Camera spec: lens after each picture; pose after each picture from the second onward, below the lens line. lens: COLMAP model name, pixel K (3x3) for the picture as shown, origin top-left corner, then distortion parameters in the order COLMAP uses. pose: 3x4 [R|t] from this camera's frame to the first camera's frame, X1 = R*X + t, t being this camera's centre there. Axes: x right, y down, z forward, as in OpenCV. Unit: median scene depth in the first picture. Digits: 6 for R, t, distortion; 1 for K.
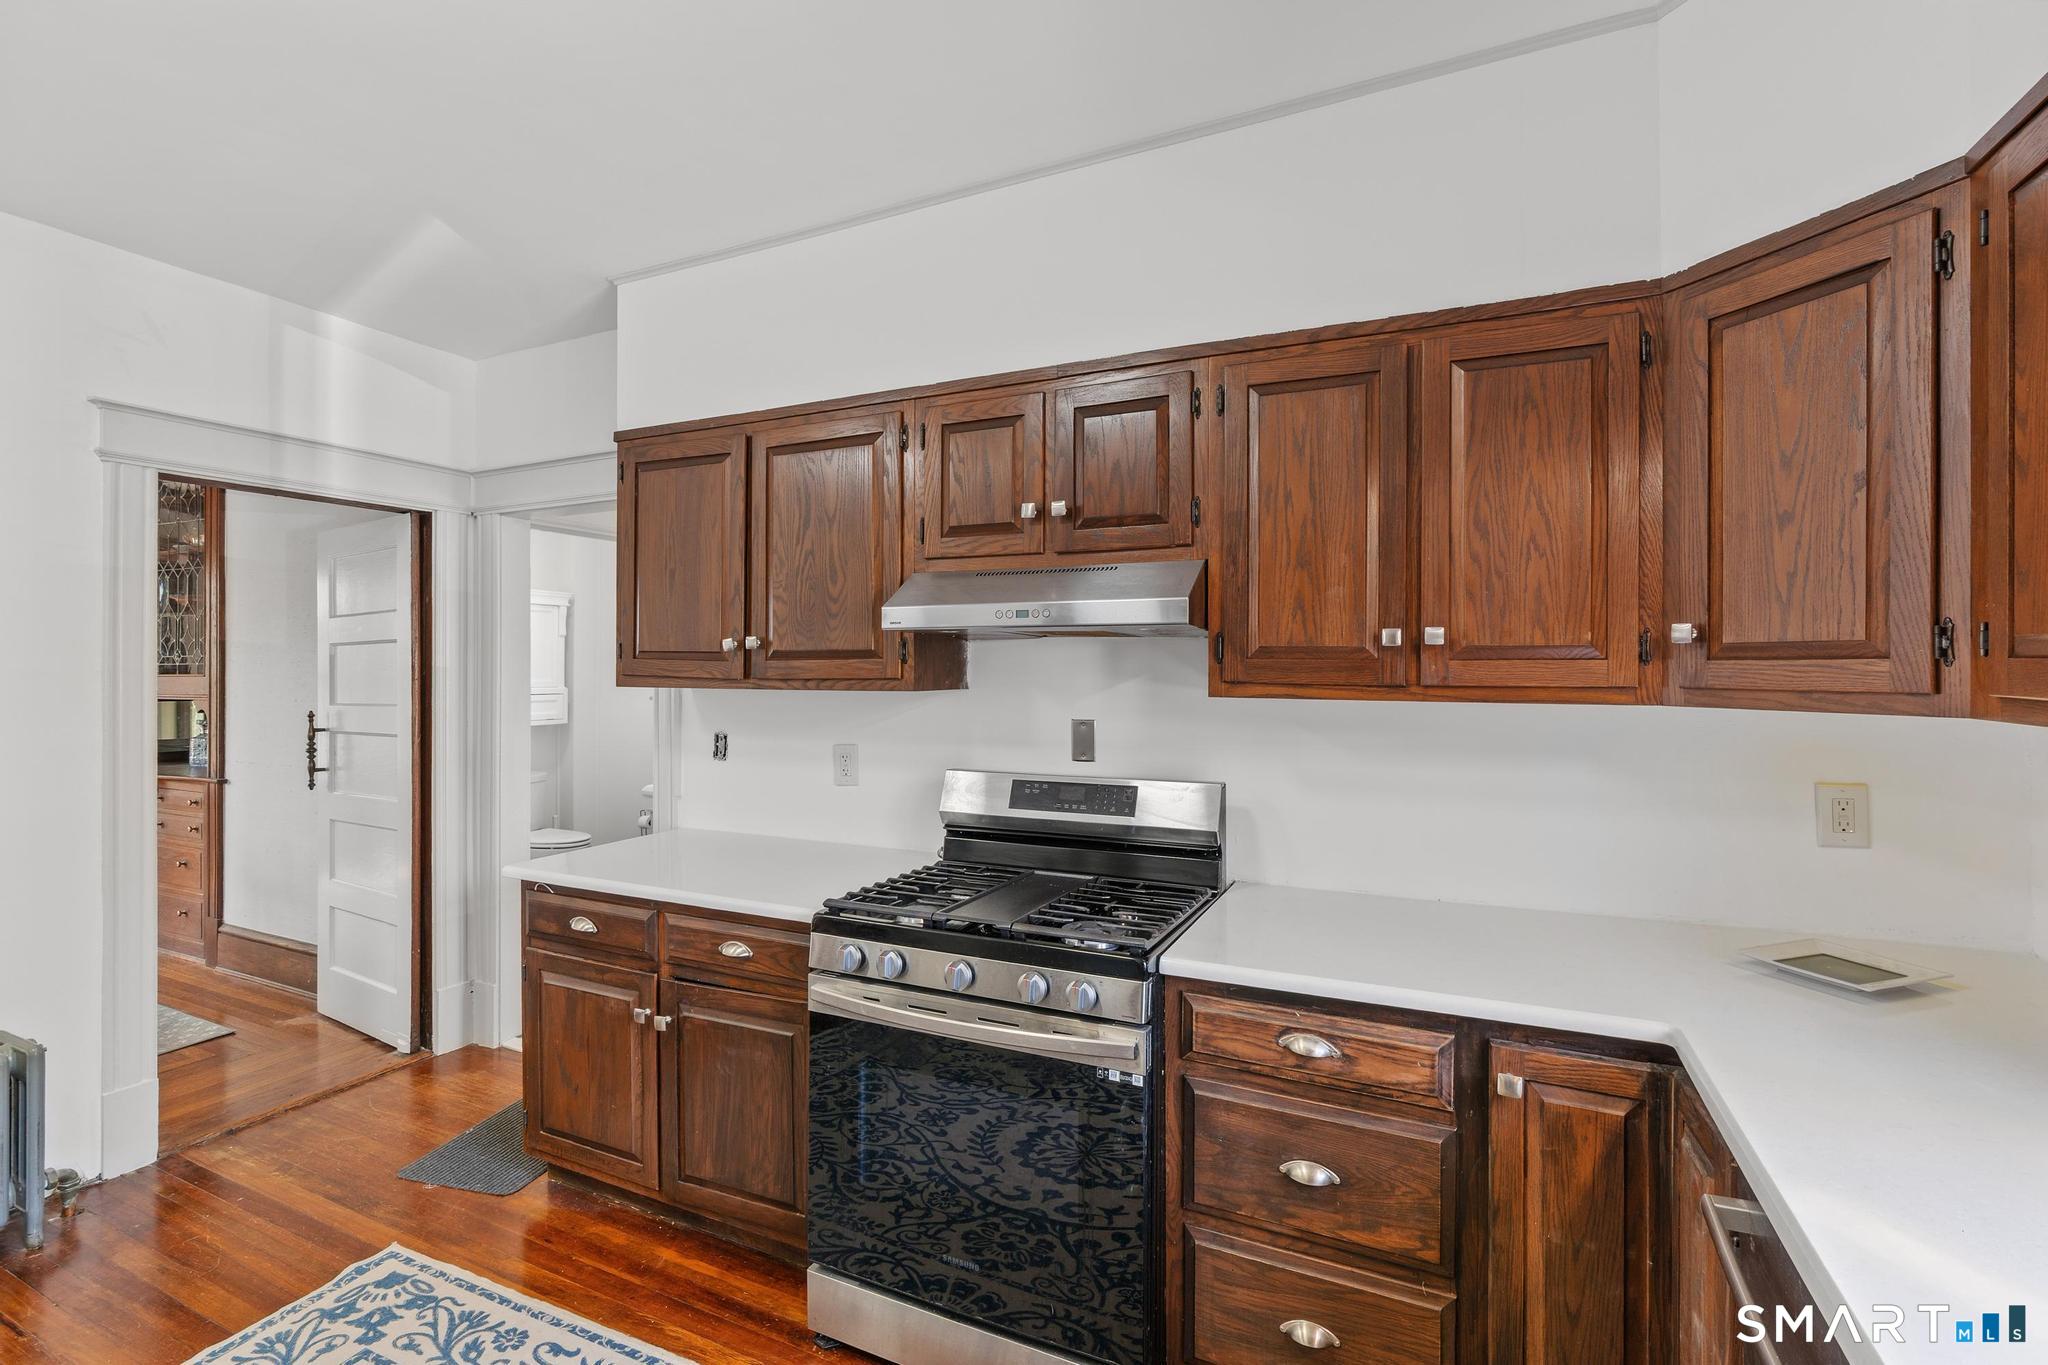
lens RADIAL K [[921.1, 0, 1027.1], [0, 921.1, 672.3], [0, 0, 1]] dist [-0.013676, 0.003746]
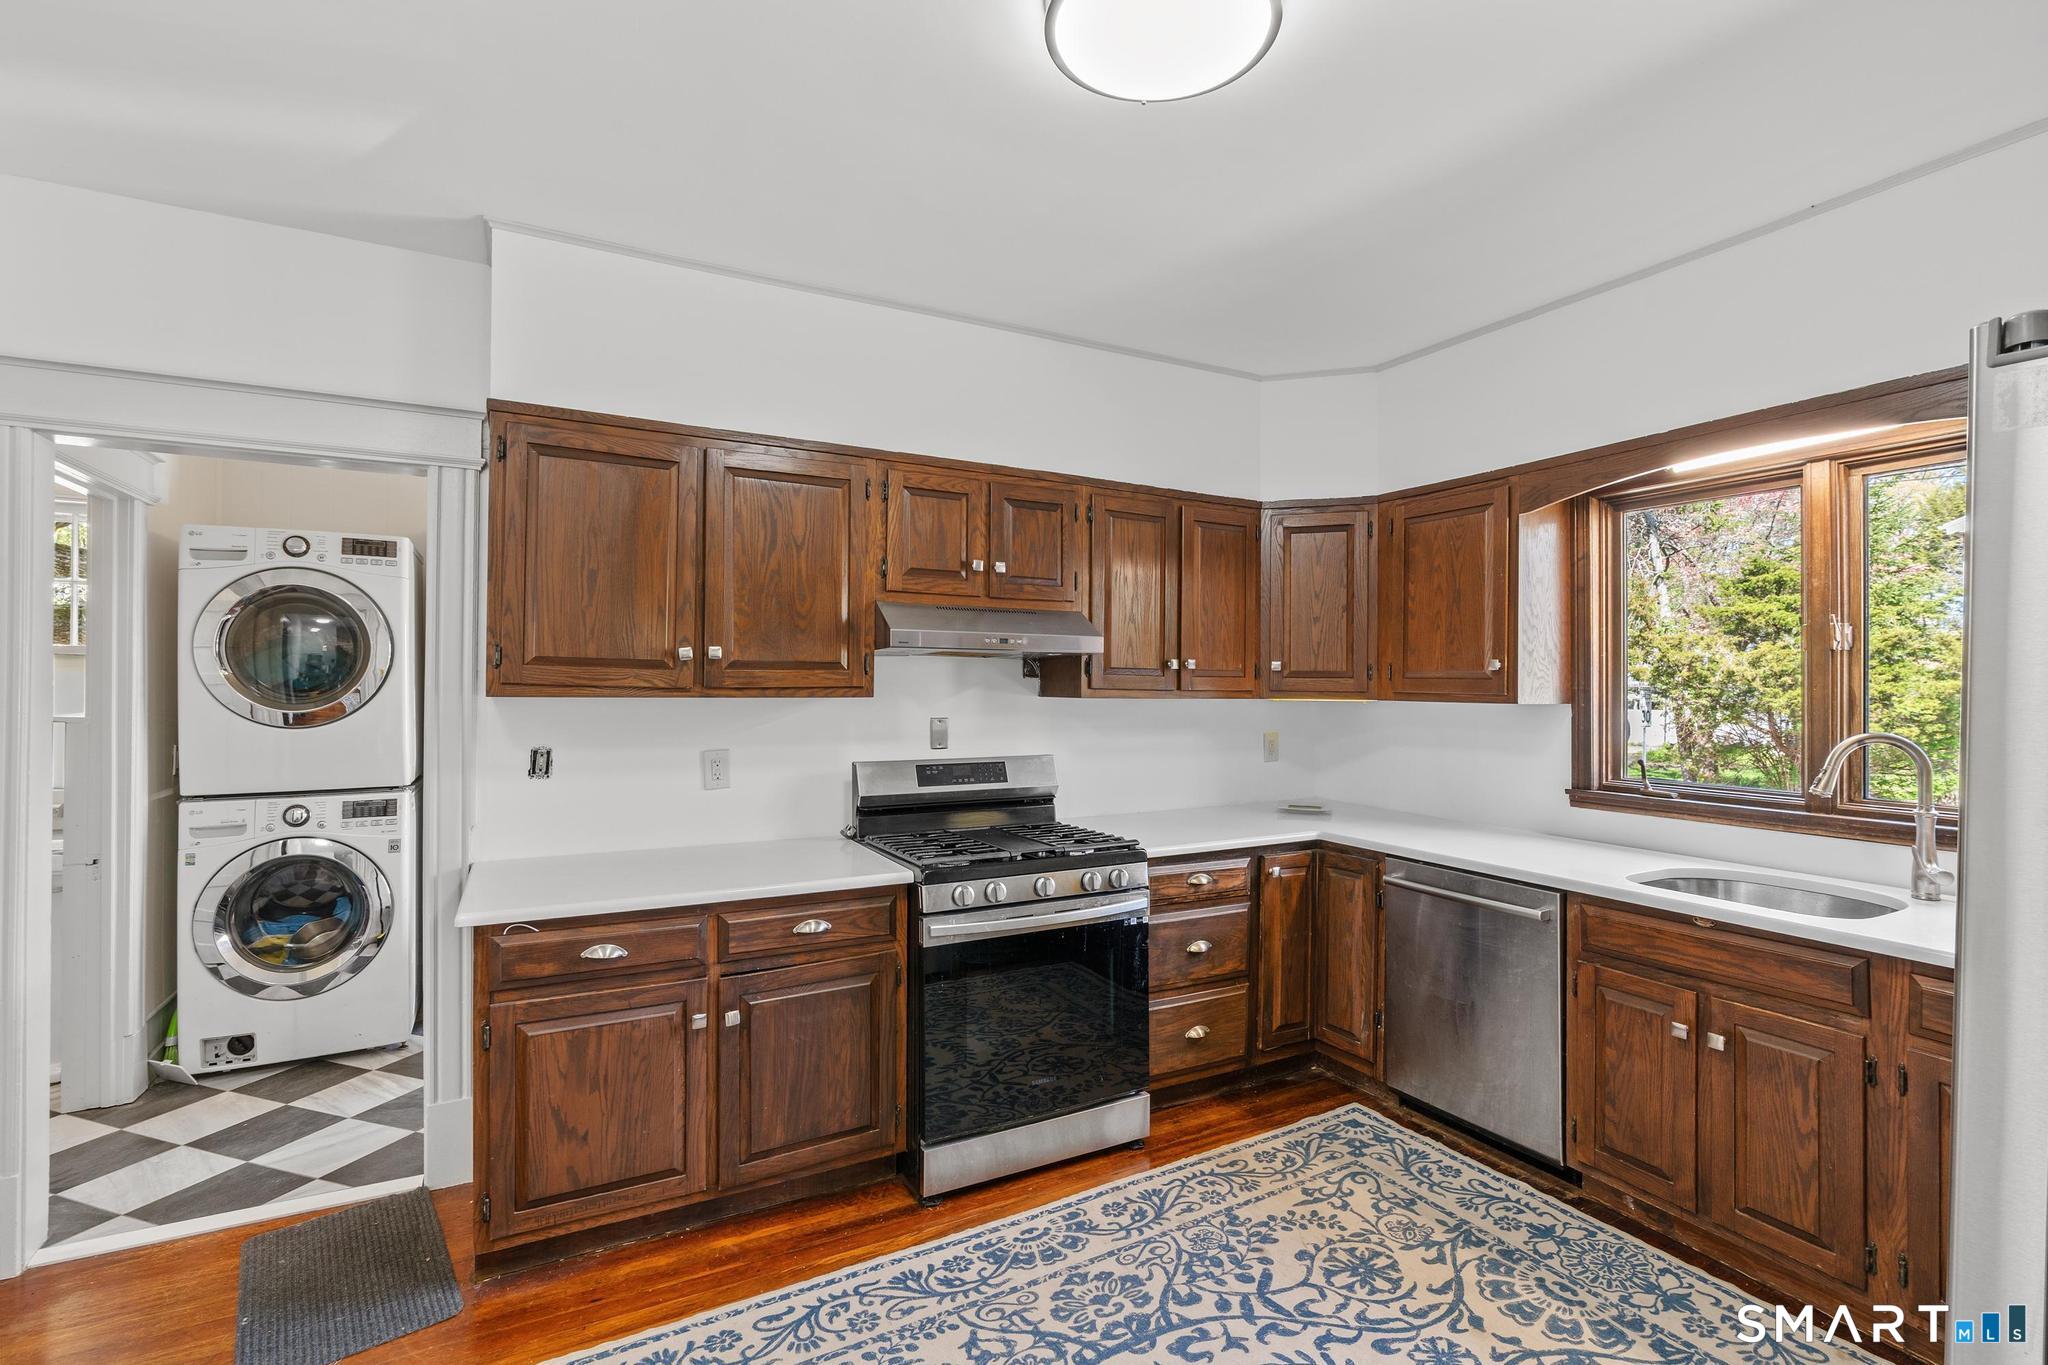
lens RADIAL K [[921.1, 0, 1017.7], [0, 921.1, 687.5], [0, 0, 1]] dist [-0.013676, 0.003746]
pose [[0.597235, -0.000017, 0.802066, -1.091281], [-0.002524, 0.999995, 0.001901, 0.005310], [-0.802062, -0.003159, 0.597232, 0.125810]]
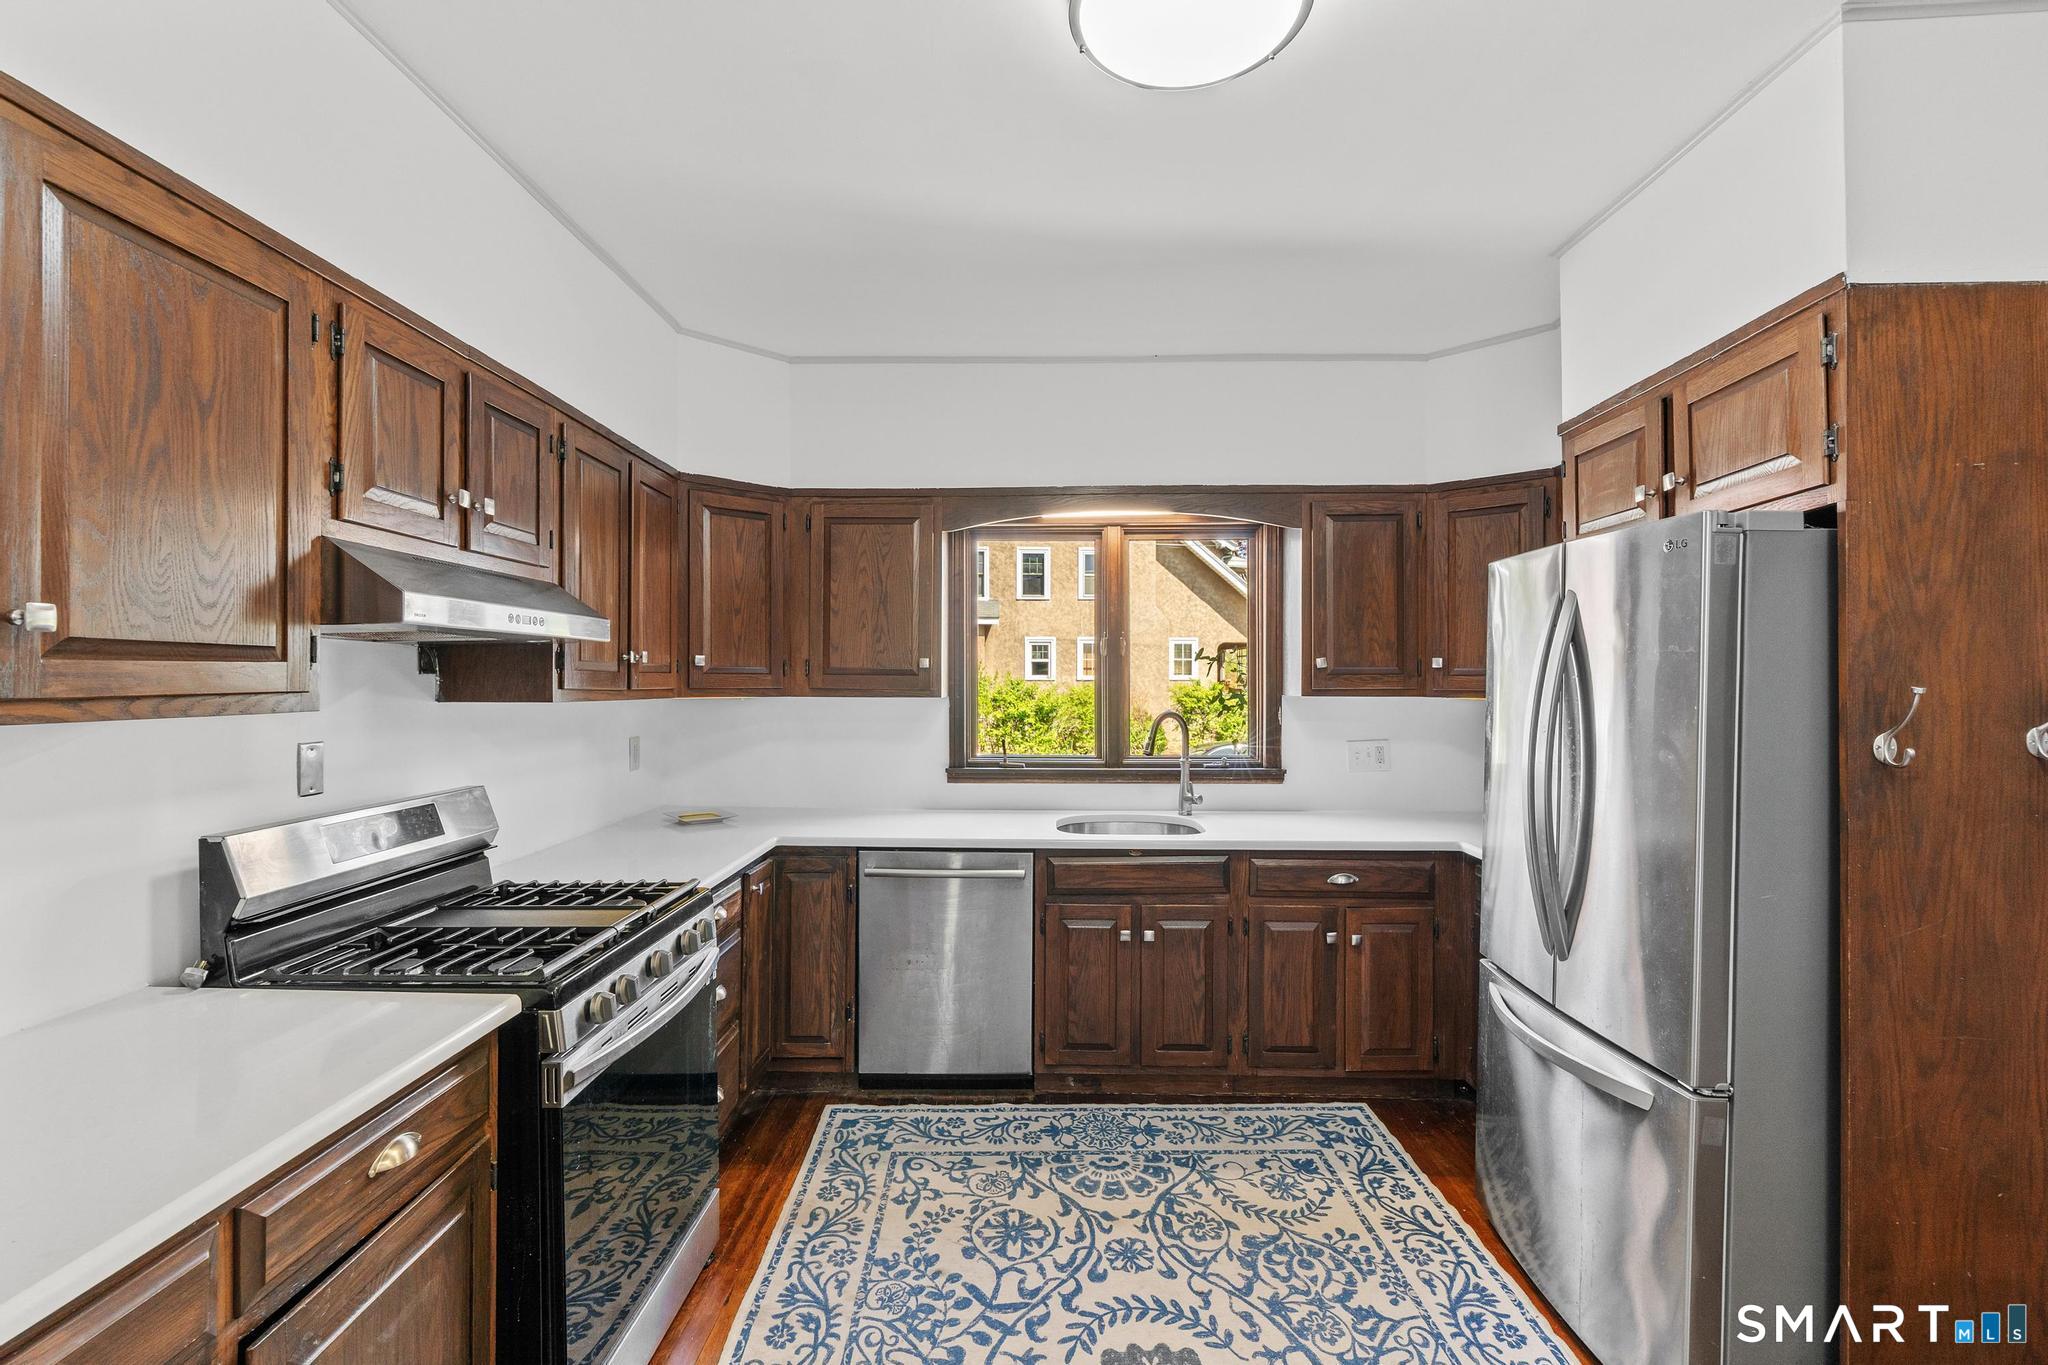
lens RADIAL K [[921.1, 0, 1016.5], [0, 921.1, 682.9], [0, 0, 1]] dist [-0.013676, 0.003746]
pose [[-0.406917, -0.004897, 0.913452, -1.033394], [0.001844, 0.999979, 0.006182, -0.003768], [-0.913463, 0.004200, -0.406899, 0.888885]]
